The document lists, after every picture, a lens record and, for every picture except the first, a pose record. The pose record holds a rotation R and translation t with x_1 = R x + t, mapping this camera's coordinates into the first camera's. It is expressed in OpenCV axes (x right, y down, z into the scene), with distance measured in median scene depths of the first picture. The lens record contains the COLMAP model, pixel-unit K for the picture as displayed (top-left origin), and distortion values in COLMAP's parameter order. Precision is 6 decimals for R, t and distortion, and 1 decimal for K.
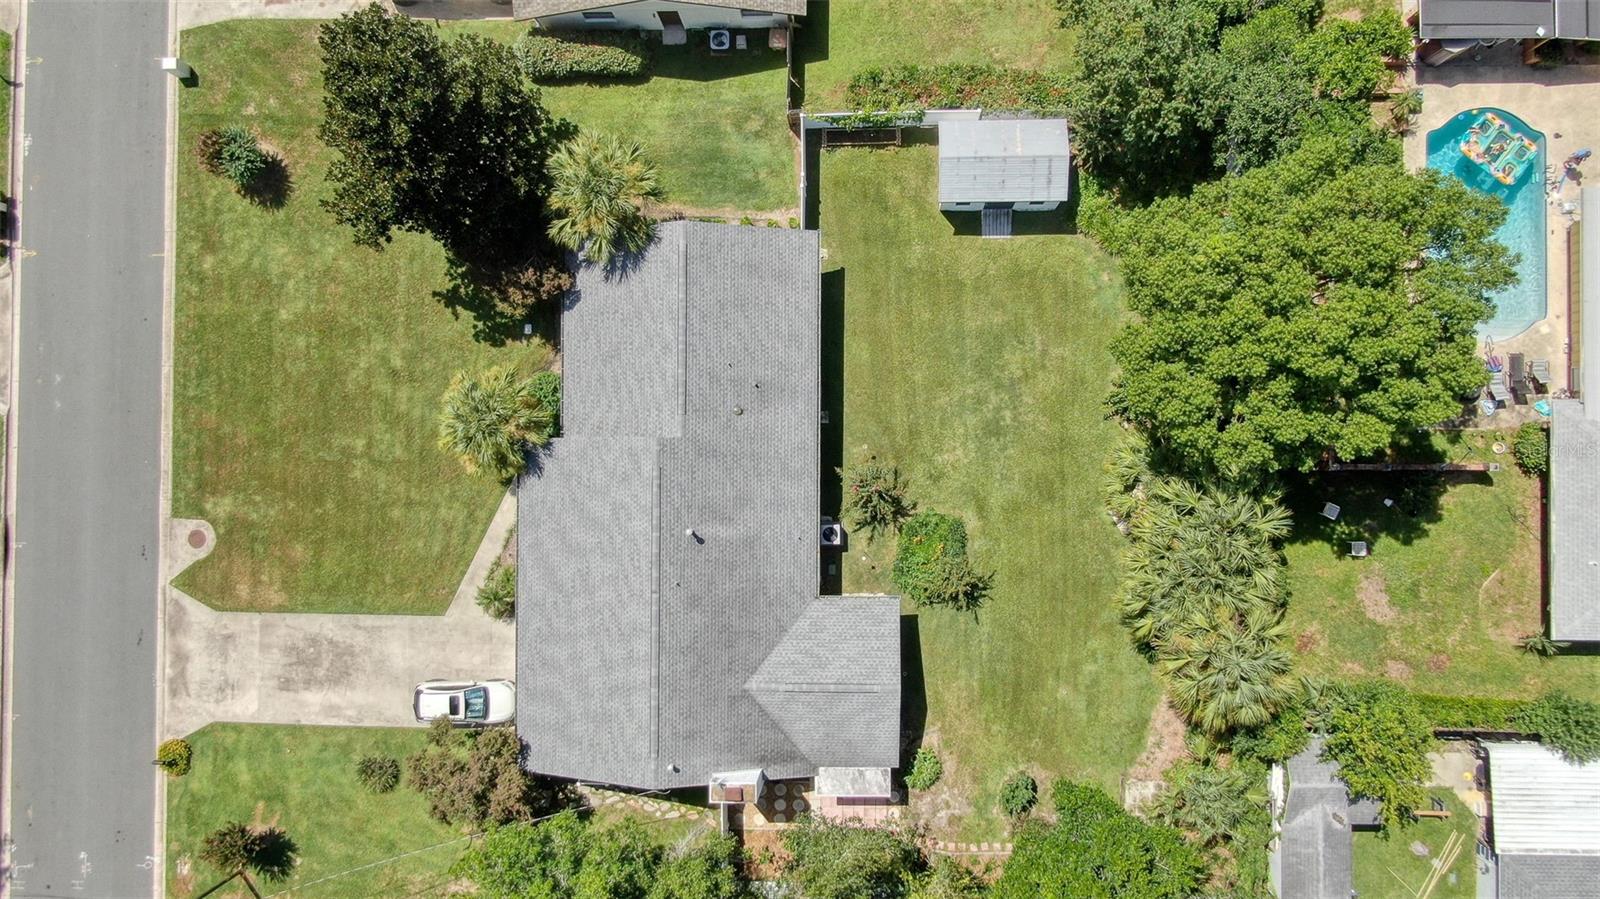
lens RADIAL K [[1169.5, 0, 802.8], [0, 1169.5, 452.2], [0, 0, 1]] dist [-0.002429, -0.000949]
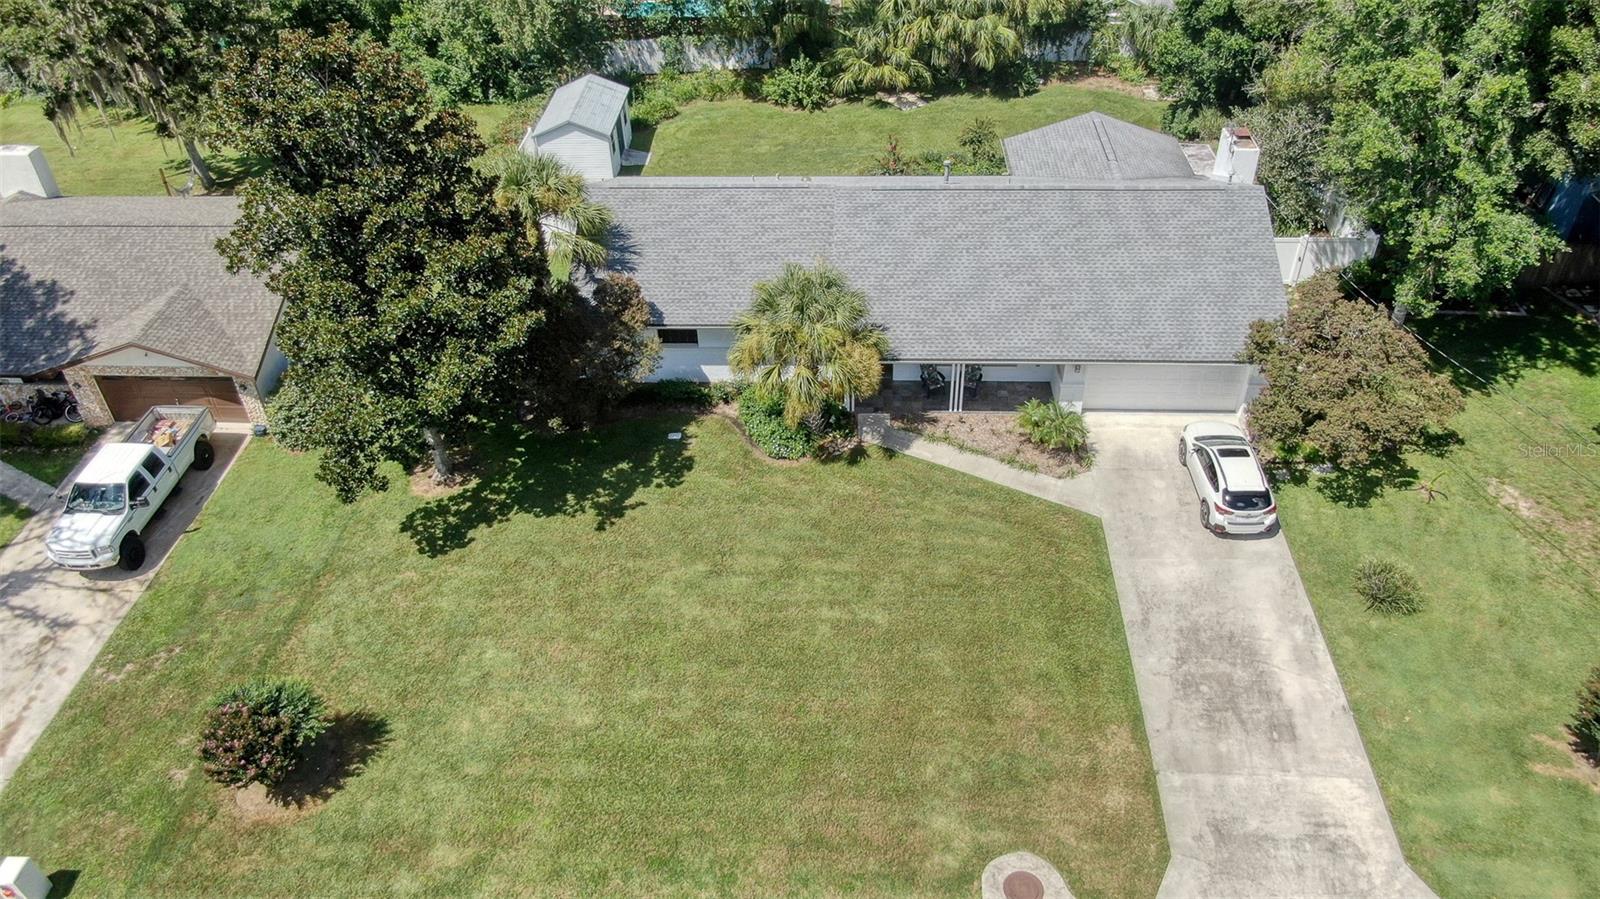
lens RADIAL K [[1169.5, 0, 799.5], [0, 1169.5, 450.6], [0, 0, 1]] dist [-0.002429, -0.000949]
pose [[0.047215, -0.596334, 0.801347, -0.803638], [0.998885, 0.027796, -0.038169, -0.002328], [0.000487, 0.802255, 0.596981, 0.585171]]
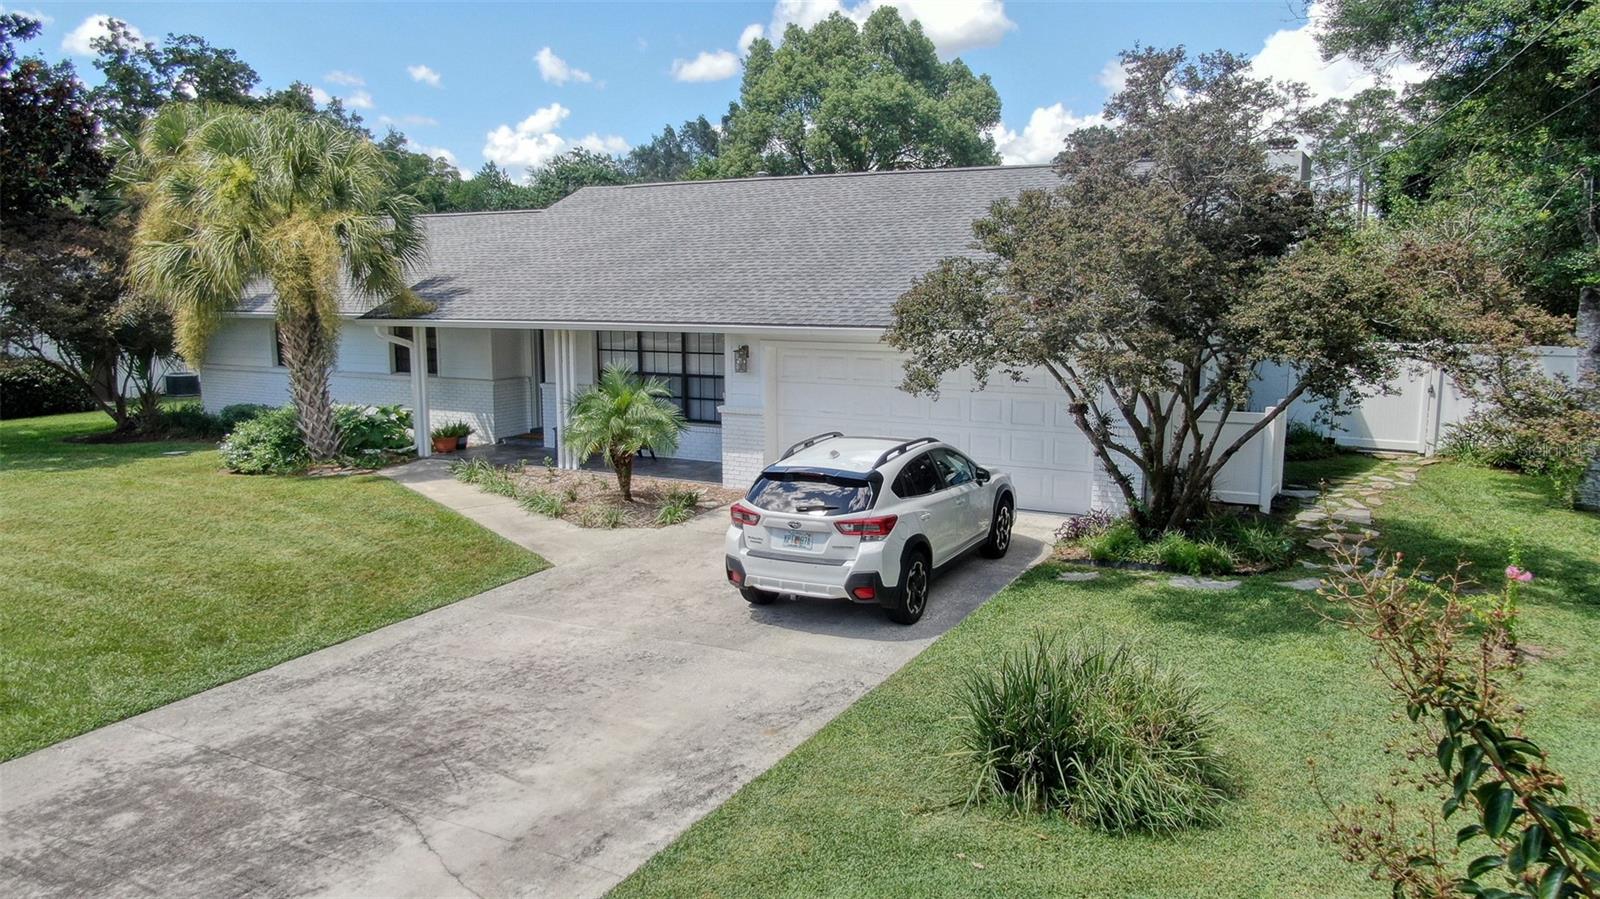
lens RADIAL K [[1169.5, 0, 802.4], [0, 1169.5, 440.4], [0, 0, 1]] dist [-0.002429, -0.000949]
pose [[0.476523, -0.090752, 0.874466, -0.503433], [0.878430, 0.089742, -0.469369, 0.305771], [-0.035880, 0.991822, 0.122483, 0.935196]]
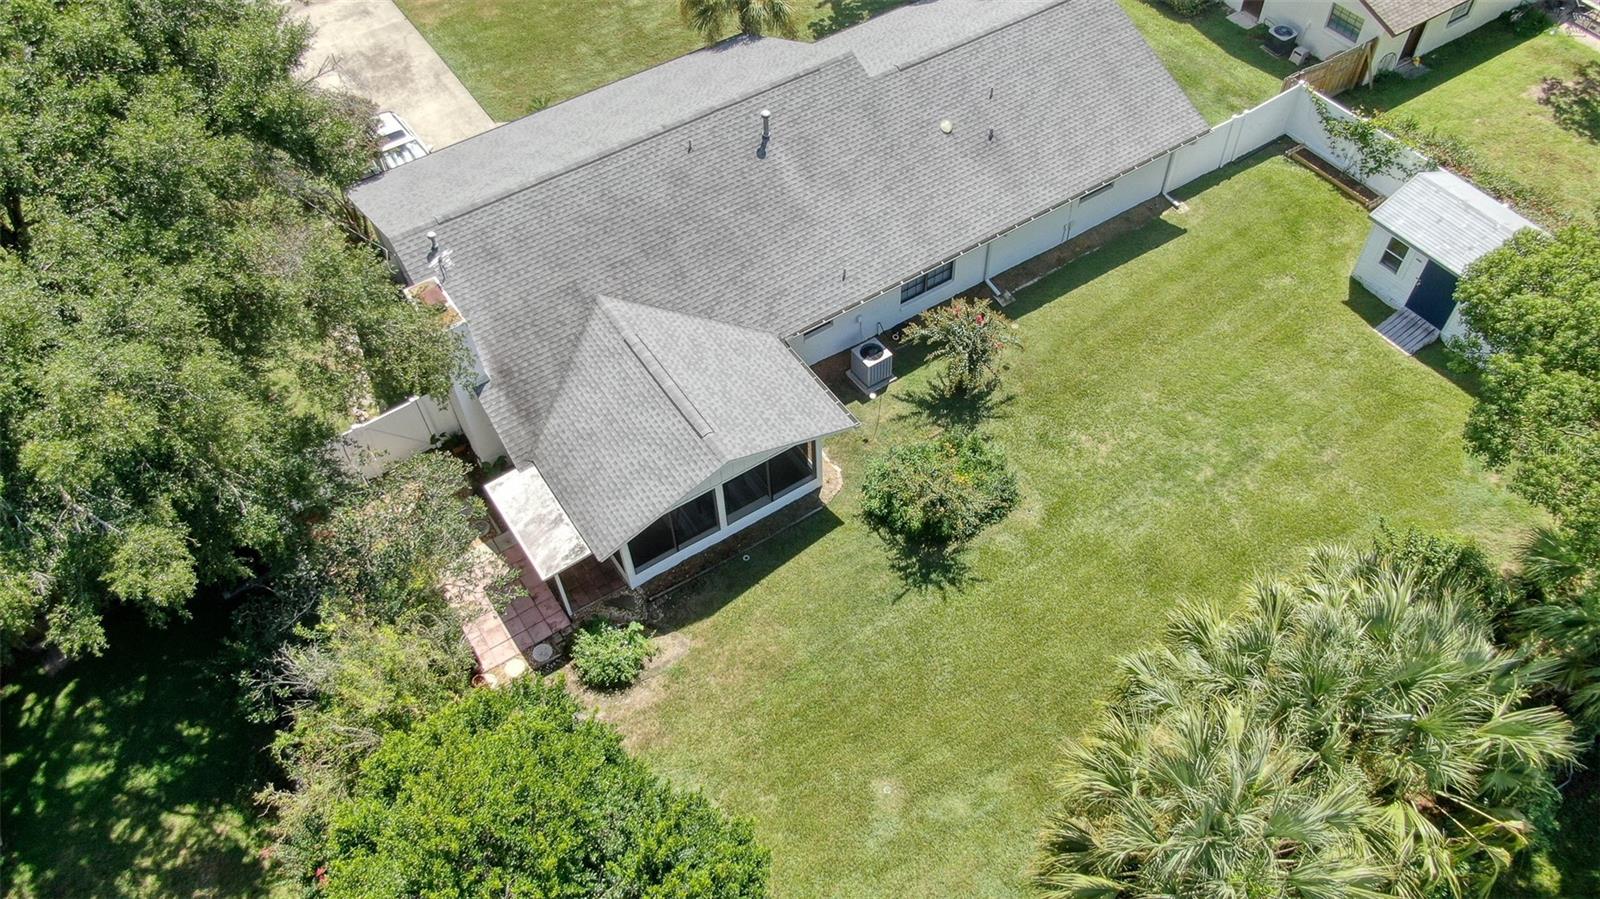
lens RADIAL K [[1169.5, 0, 799.2], [0, 1169.5, 451.5], [0, 0, 1]] dist [-0.002429, -0.000949]
pose [[0.551599, 0.674327, -0.490939, 0.335631], [-0.833953, 0.457241, -0.308955, 0.310595], [0.016140, 0.579840, 0.814571, 0.491840]]
